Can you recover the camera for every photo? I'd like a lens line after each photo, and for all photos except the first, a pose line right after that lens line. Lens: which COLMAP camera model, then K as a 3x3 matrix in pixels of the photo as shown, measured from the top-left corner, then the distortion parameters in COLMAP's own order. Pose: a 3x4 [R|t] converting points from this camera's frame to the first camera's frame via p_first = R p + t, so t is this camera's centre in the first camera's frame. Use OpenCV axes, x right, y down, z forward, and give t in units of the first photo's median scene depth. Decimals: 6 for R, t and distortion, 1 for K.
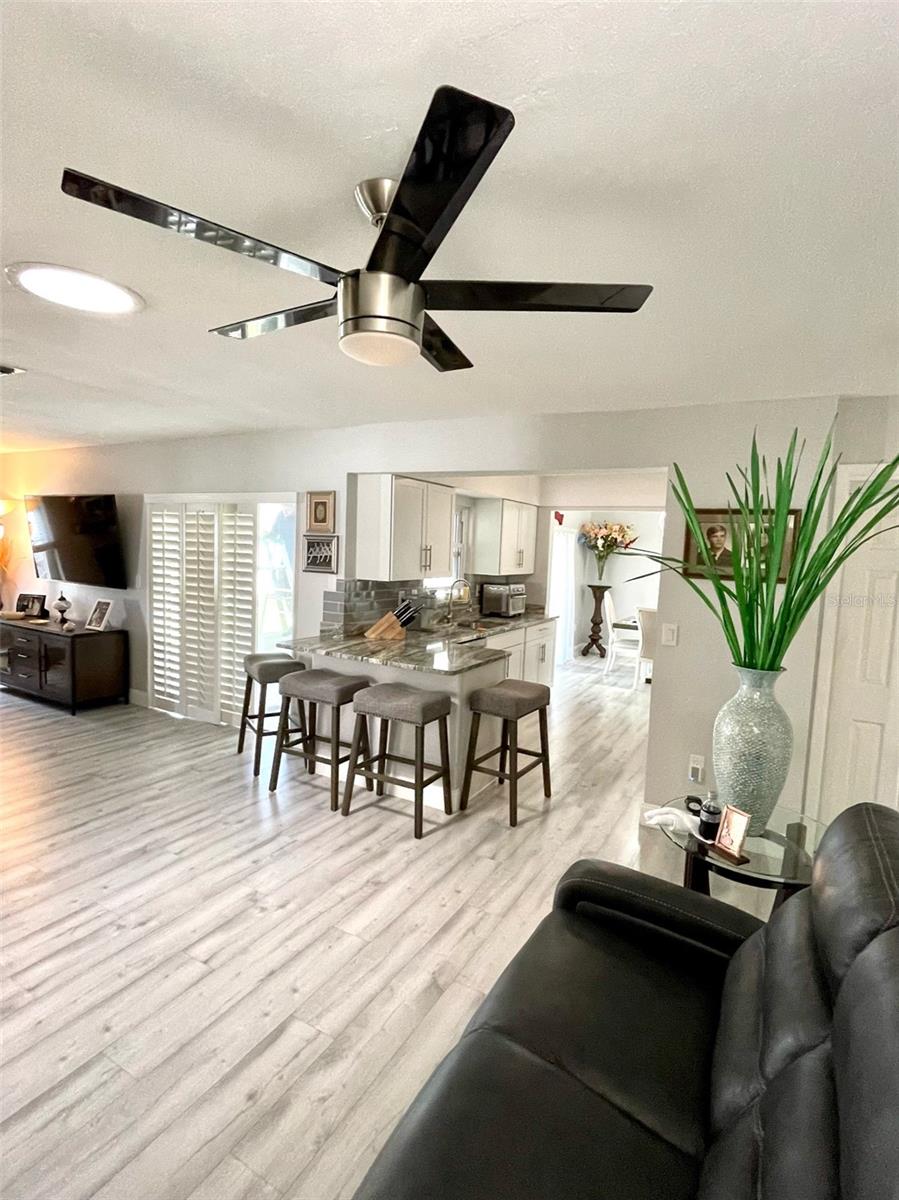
lens RADIAL K [[580.6, 0, 456.9], [0, 580.6, 605.1], [0, 0, 1]] dist [0.001920, 0.000325]
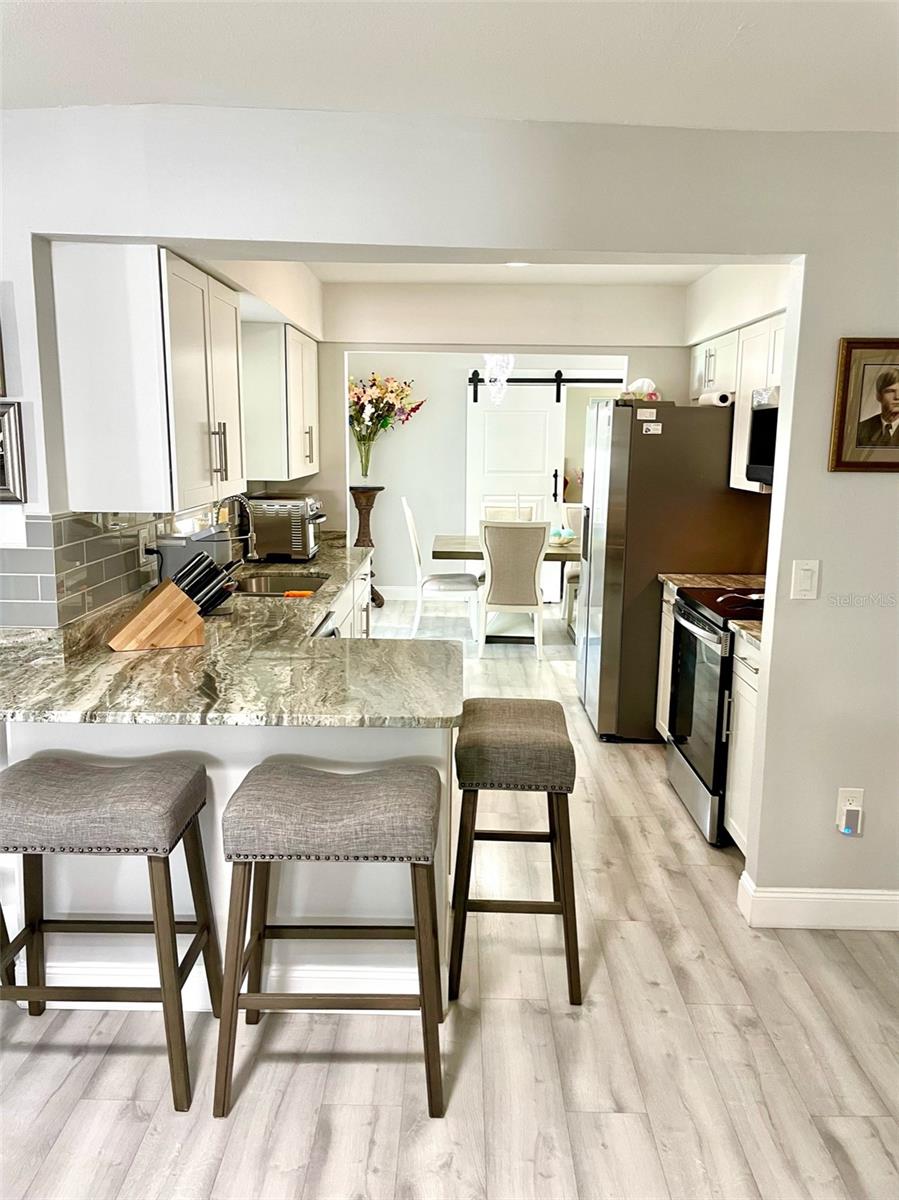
lens RADIAL K [[906.7, 0, 449.7], [0, 906.7, 601.1], [0, 0, 1]] dist [0.027854, -0.017945]
pose [[0.884075, -0.113721, 0.453297, -0.172358], [0.069582, 0.991161, 0.112952, -0.026580], [-0.462136, -0.068317, 0.884174, 0.230468]]
